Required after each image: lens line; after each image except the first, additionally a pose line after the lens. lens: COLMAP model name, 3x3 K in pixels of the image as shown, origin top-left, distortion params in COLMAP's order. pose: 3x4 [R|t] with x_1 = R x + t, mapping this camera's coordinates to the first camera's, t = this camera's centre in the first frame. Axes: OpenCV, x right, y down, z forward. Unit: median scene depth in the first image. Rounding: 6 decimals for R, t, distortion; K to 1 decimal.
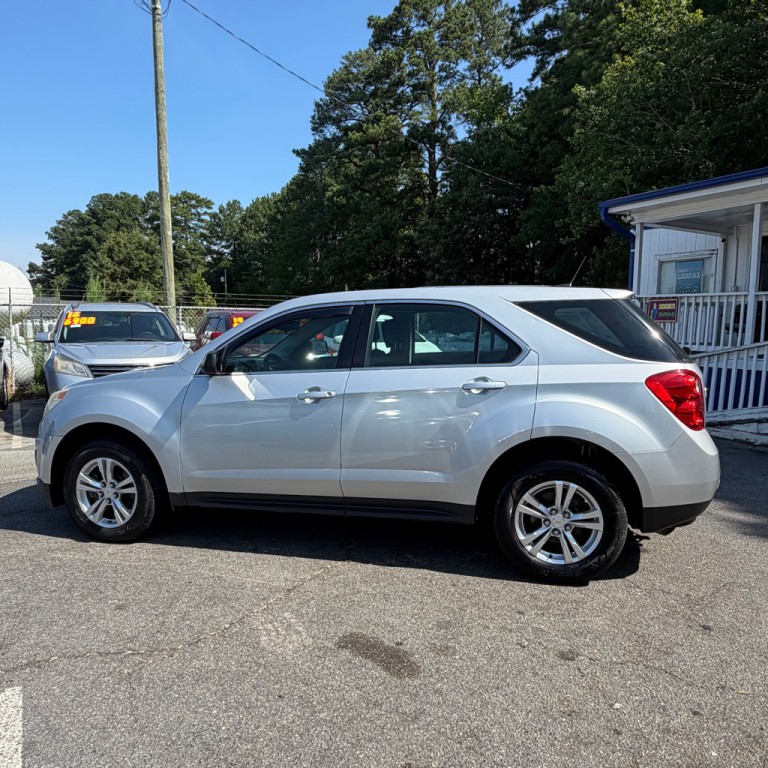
lens RADIAL K [[665.7, 0, 384.0], [0, 665.7, 384.0], [0, 0, 1]] dist [0.002607, 0.002934]
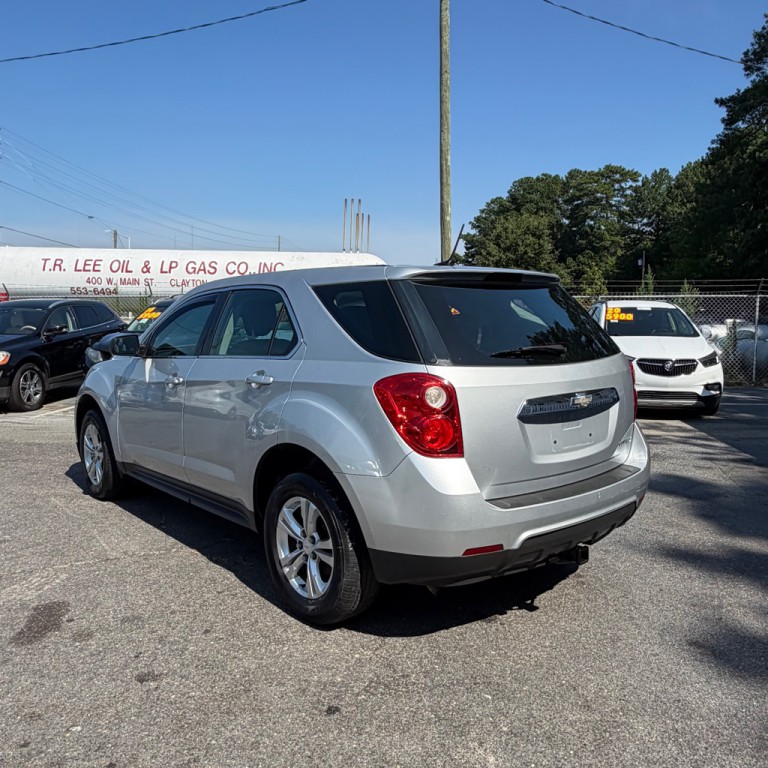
lens RADIAL K [[748.2, 0, 384.0], [0, 748.2, 384.0], [0, 0, 1]] dist [0.003998, -0.001442]
pose [[0.794142, 0.061687, -0.604593, 0.311589], [-0.060074, 0.997931, 0.022910, -0.008785], [0.604756, 0.018126, 0.796205, 0.103321]]
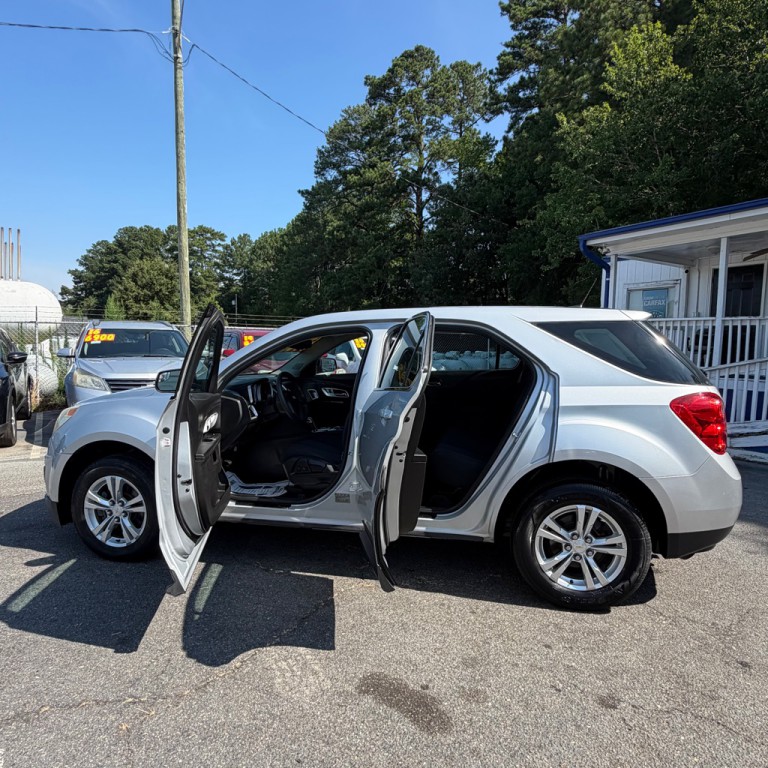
lens RADIAL K [[574.8, 0, 388.4], [0, 574.8, 378.7], [0, 0, 1]] dist [0.003718, -0.000260]
pose [[0.999585, 0.008048, 0.027643, -0.015400], [-0.007249, 0.999557, -0.028878, -0.004547], [-0.027863, 0.028666, 0.999201, 0.054226]]
